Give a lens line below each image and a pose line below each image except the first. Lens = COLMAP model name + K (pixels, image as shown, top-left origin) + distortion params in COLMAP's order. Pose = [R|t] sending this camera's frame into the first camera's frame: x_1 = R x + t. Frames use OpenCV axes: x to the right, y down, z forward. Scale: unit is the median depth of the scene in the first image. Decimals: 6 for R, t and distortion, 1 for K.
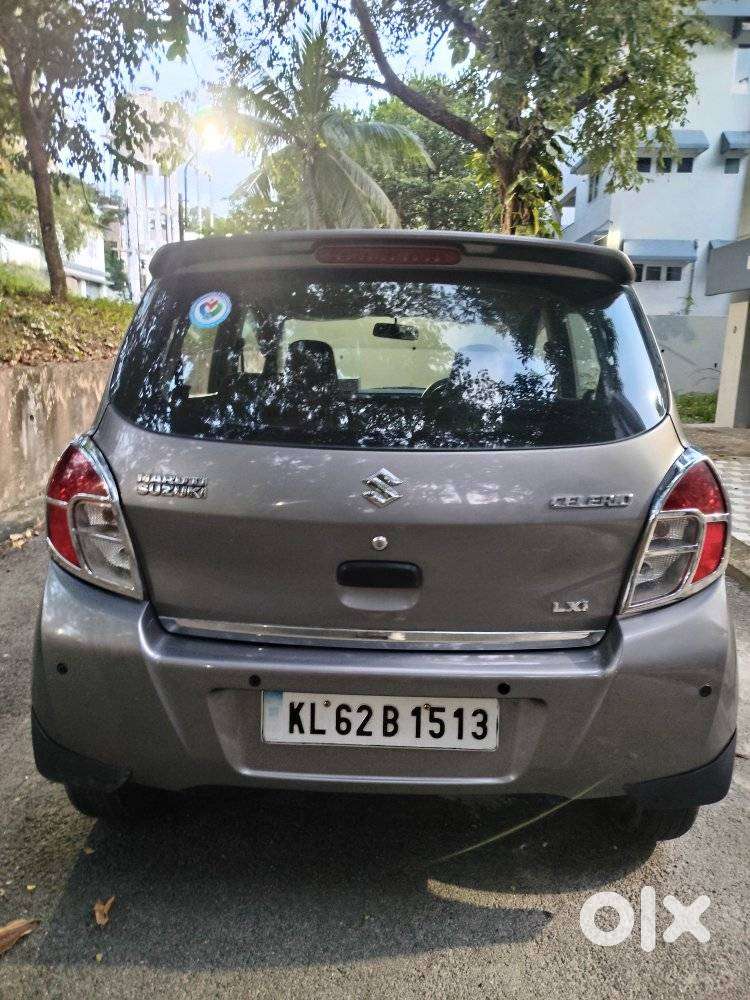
lens RADIAL K [[708.2, 0, 375.0], [0, 708.2, 500.0], [0, 0, 1]] dist [0.007831, -0.001162]
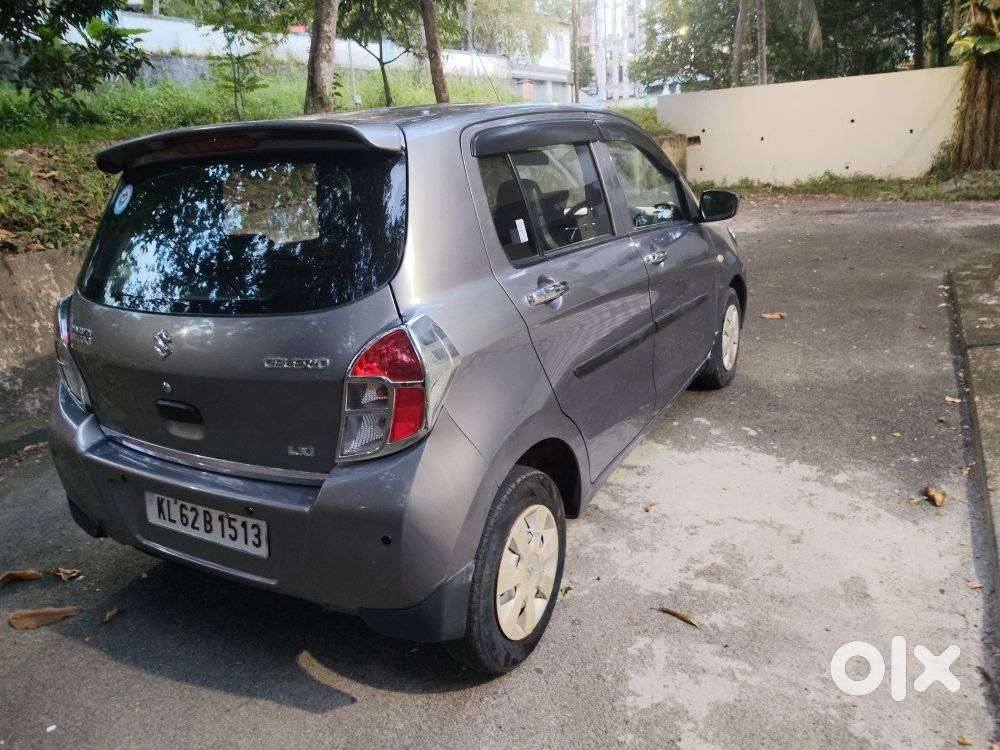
lens RADIAL K [[708.2, 0, 502.4], [0, 708.2, 378.8], [0, 0, 1]] dist [0.007831, -0.001162]
pose [[0.882949, 0.065785, -0.464838, 0.586840], [-0.008584, 0.992230, 0.124119, -0.062033], [0.469391, -0.105601, 0.876653, 0.075695]]
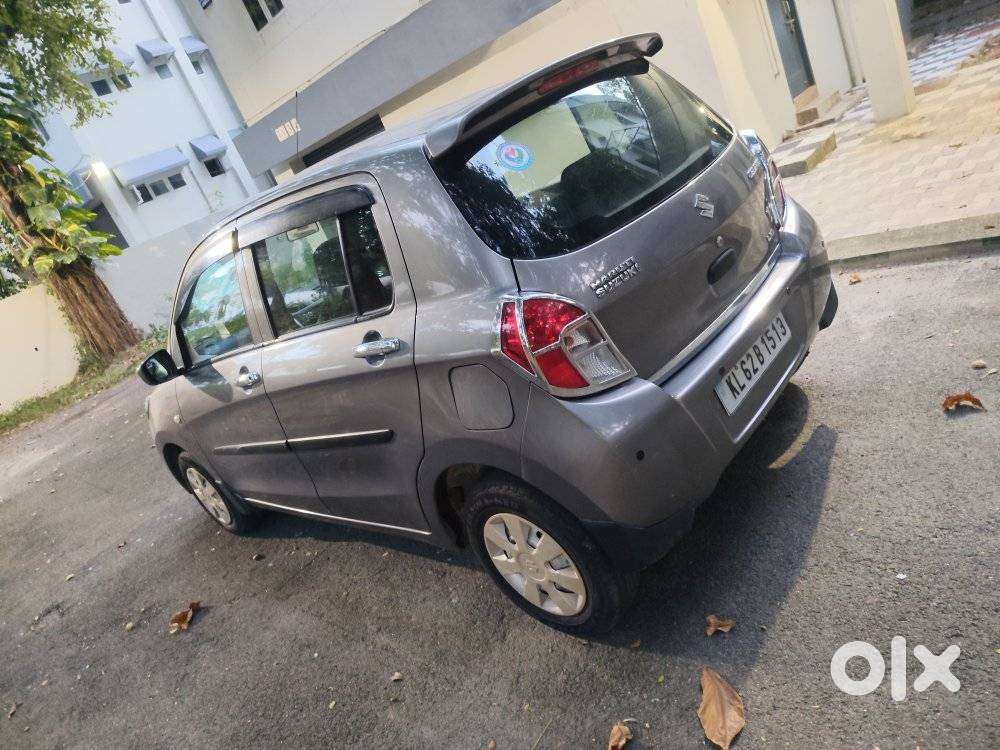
lens RADIAL K [[694.9, 0, 500.0], [0, 694.9, 375.0], [0, 0, 1]] dist [0.010457, 0.002486]
pose [[0.584620, -0.520289, 0.622510, -0.650315], [0.542727, 0.821133, 0.176602, -0.105548], [-0.603048, 0.234608, 0.762425, 0.128741]]
